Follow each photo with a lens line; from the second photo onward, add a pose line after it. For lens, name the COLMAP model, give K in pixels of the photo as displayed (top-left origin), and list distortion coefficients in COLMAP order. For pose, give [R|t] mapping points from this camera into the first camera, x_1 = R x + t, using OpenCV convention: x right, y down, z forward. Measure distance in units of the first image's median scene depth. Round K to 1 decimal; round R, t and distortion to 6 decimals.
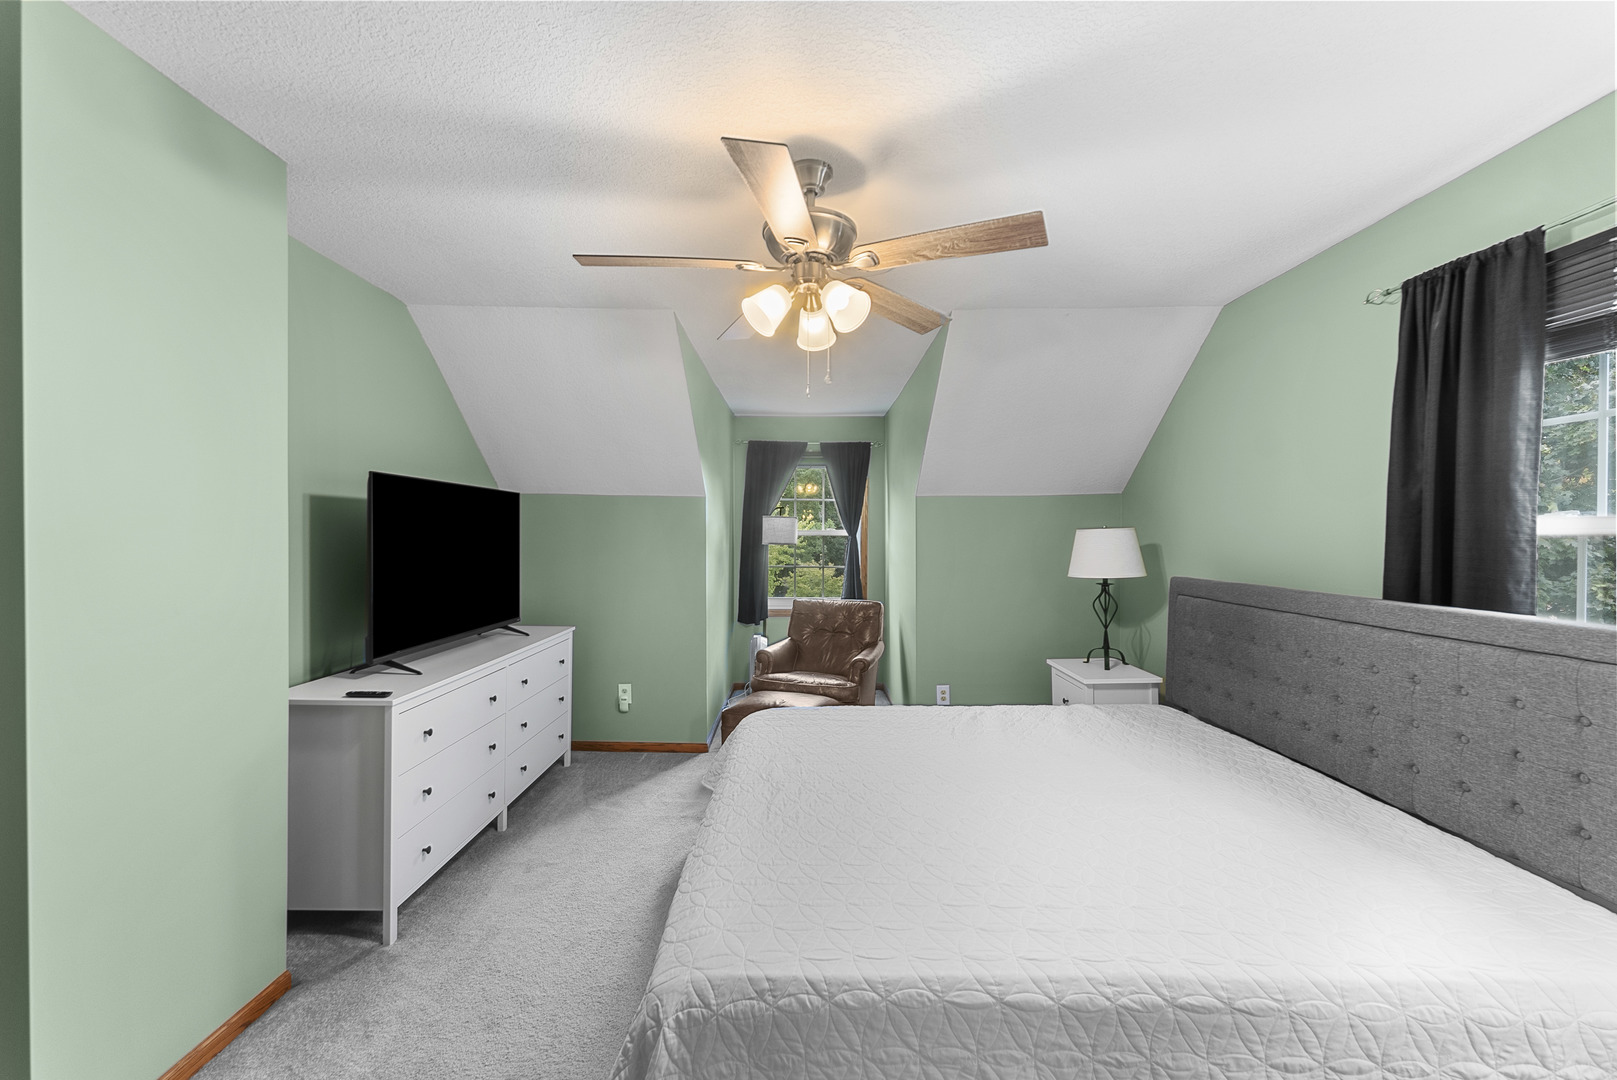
lens RADIAL K [[661.2, 0, 811.2], [0, 661.2, 538.9], [0, 0, 1]] dist [0.000137, -0.000886]
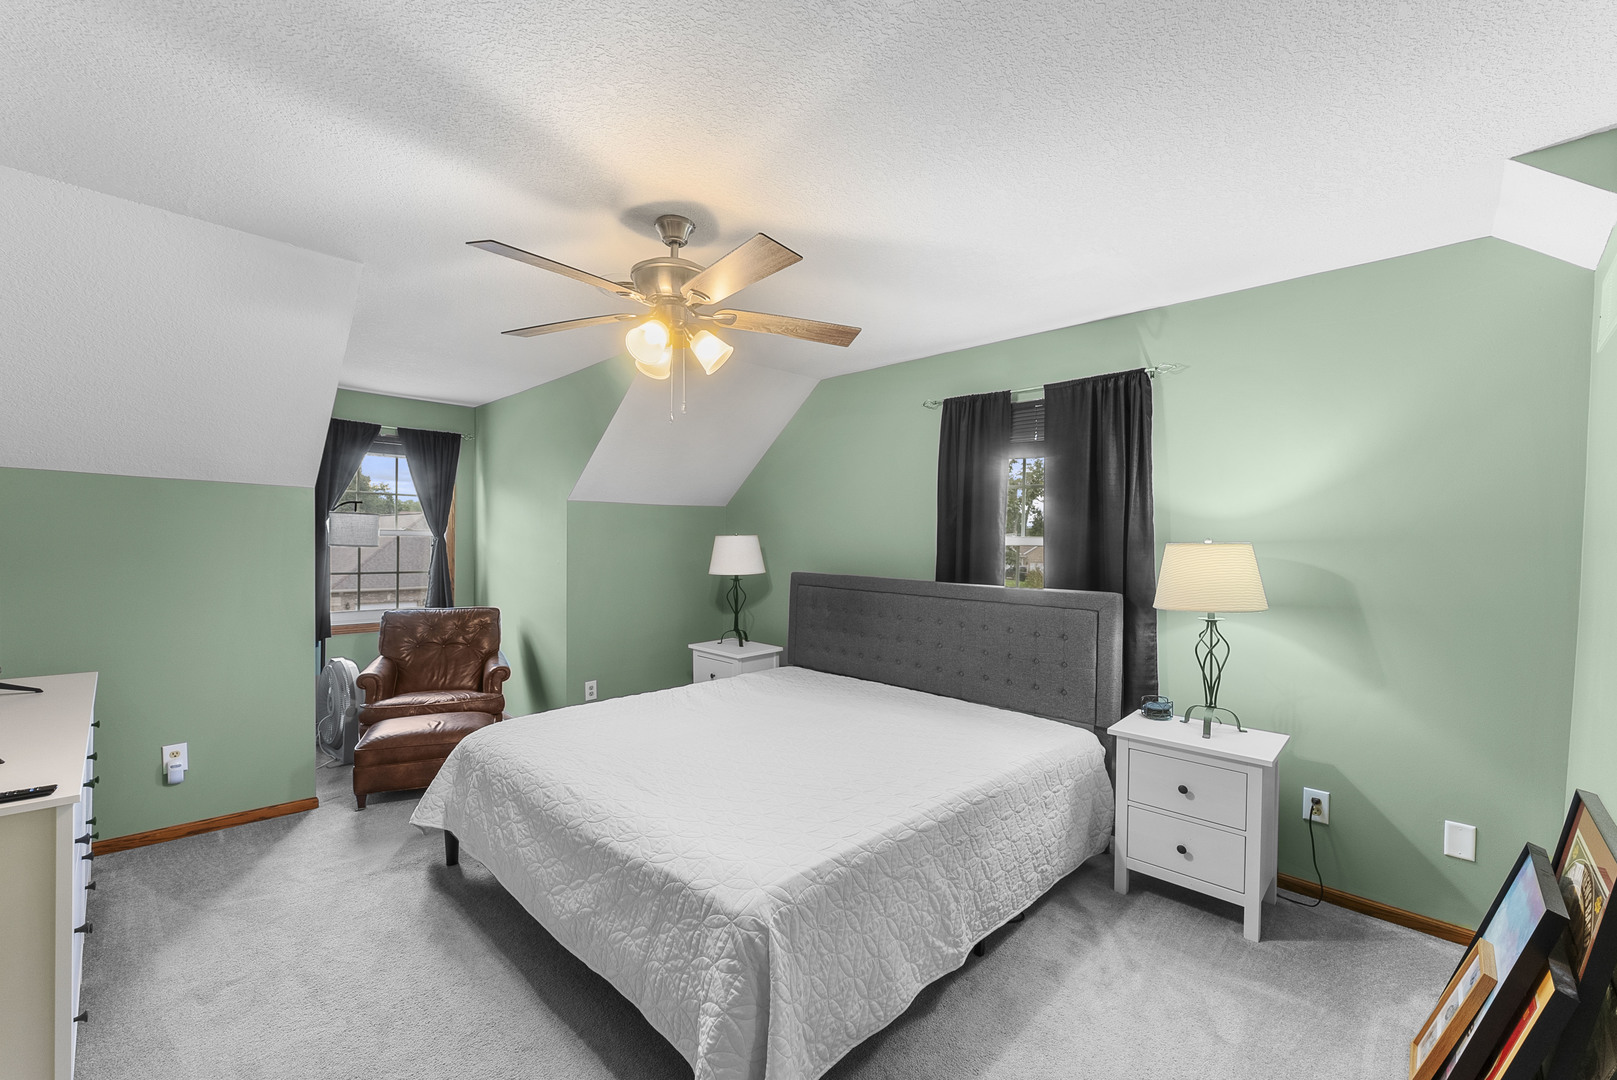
lens RADIAL K [[661.2, 0, 821.3], [0, 661.2, 549.2], [0, 0, 1]] dist [0.000137, -0.000886]
pose [[0.691752, -0.002479, 0.722131, -0.374633], [-0.010946, 0.999843, 0.013917, -0.008908], [-0.722053, -0.017532, 0.691616, 0.014199]]
